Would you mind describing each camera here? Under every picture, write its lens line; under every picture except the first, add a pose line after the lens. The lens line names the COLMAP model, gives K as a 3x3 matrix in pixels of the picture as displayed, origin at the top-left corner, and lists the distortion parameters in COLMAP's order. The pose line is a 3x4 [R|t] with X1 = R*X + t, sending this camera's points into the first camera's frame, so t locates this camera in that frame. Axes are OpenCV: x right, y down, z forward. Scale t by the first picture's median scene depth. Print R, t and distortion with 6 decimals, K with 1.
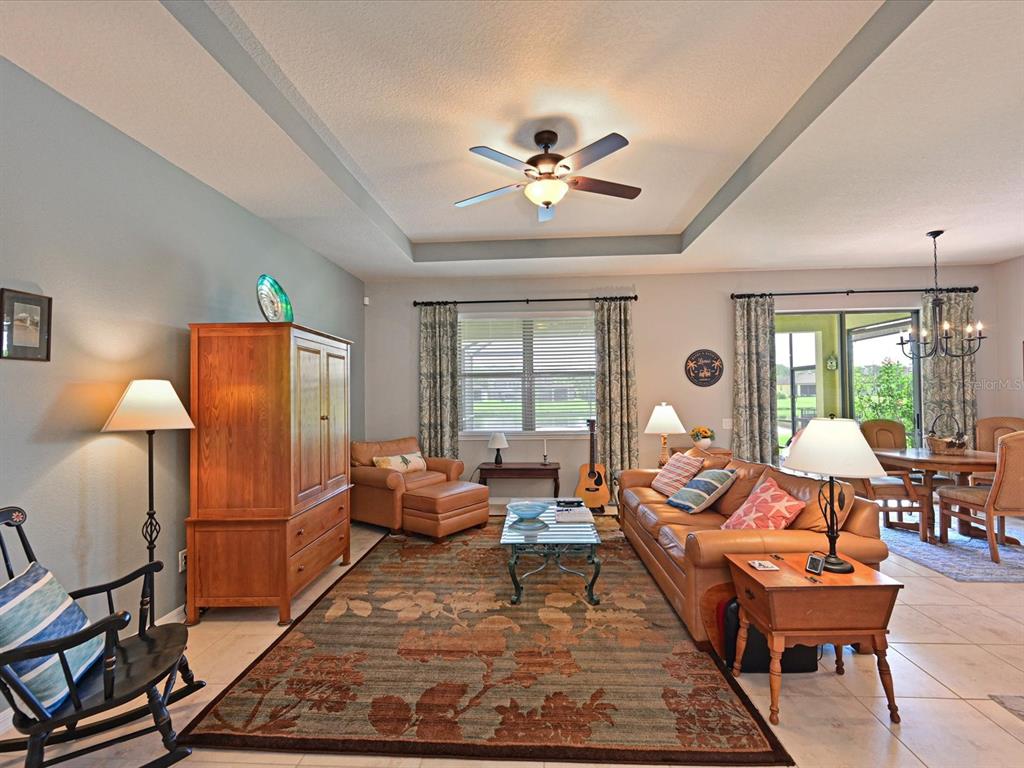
lens RADIAL K [[463.8, 0, 512.0], [0, 463.8, 387.3], [0, 0, 1]] dist [-0.005806, 0.002920]
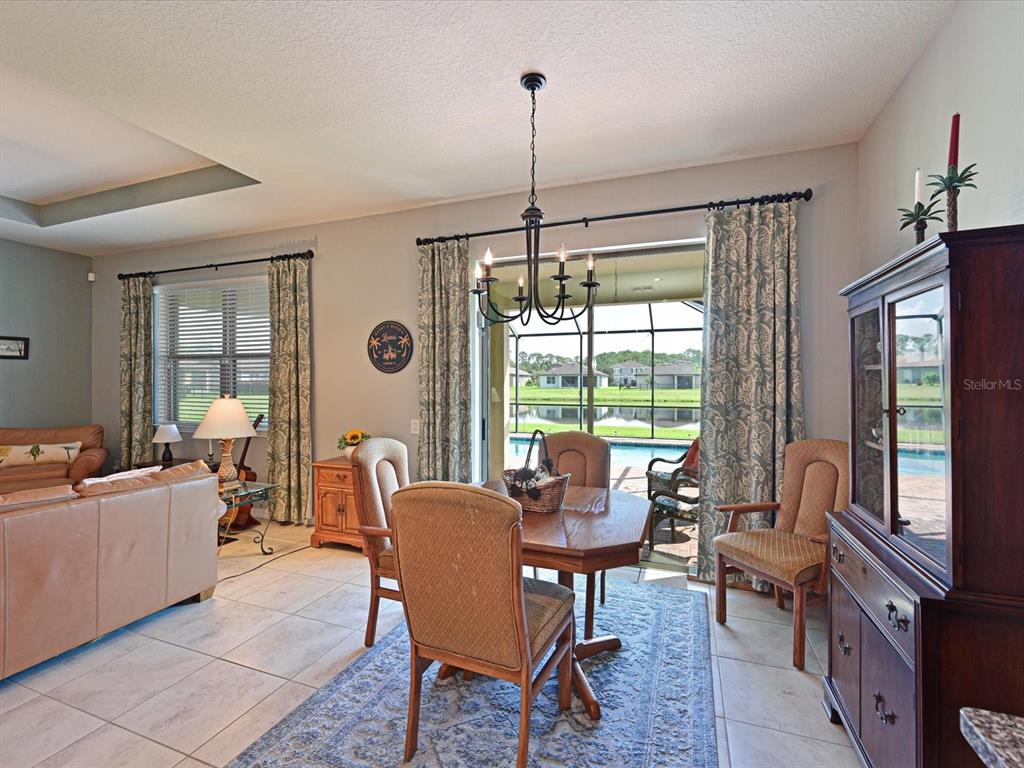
lens RADIAL K [[463.8, 0, 504.1], [0, 463.8, 385.5], [0, 0, 1]] dist [-0.005806, 0.002920]
pose [[0.952588, 0.021008, -0.303537, 0.816822], [-0.012735, 0.999492, 0.029208, -0.005644], [0.303997, -0.023958, 0.952372, 0.380397]]
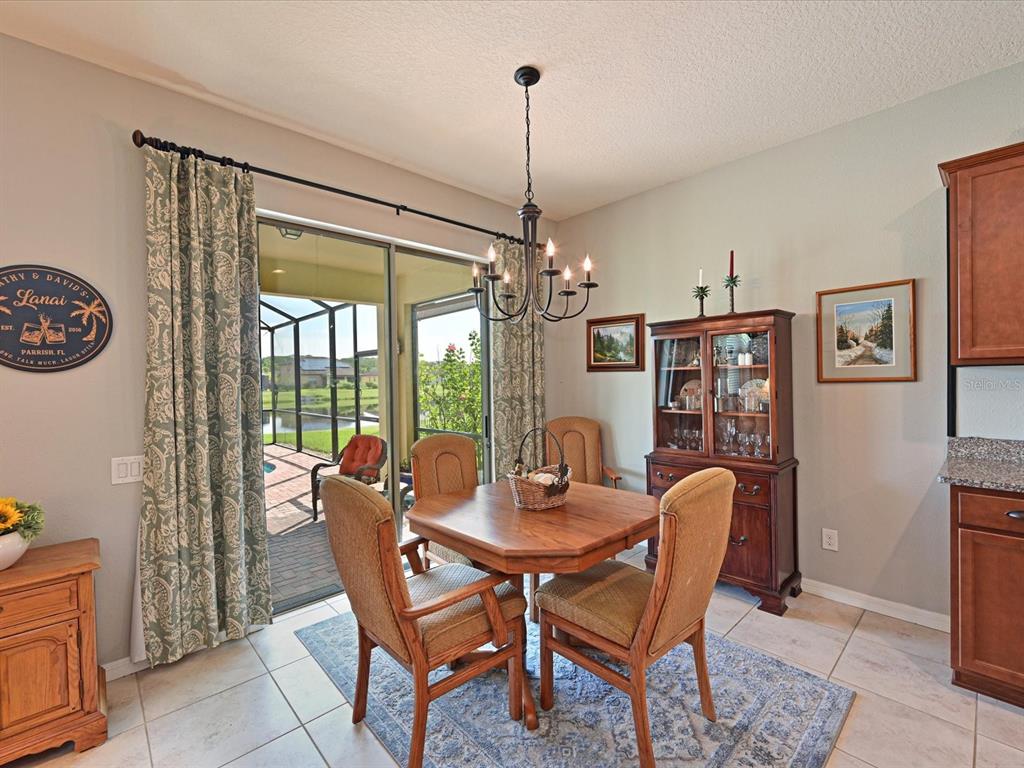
lens RADIAL K [[463.8, 0, 512.8], [0, 463.8, 381.6], [0, 0, 1]] dist [-0.005806, 0.002920]
pose [[0.685163, -0.000381, 0.728390, 0.412572], [-0.005053, 0.999973, 0.005276, 0.001912], [-0.728373, -0.007295, 0.685142, 0.512028]]
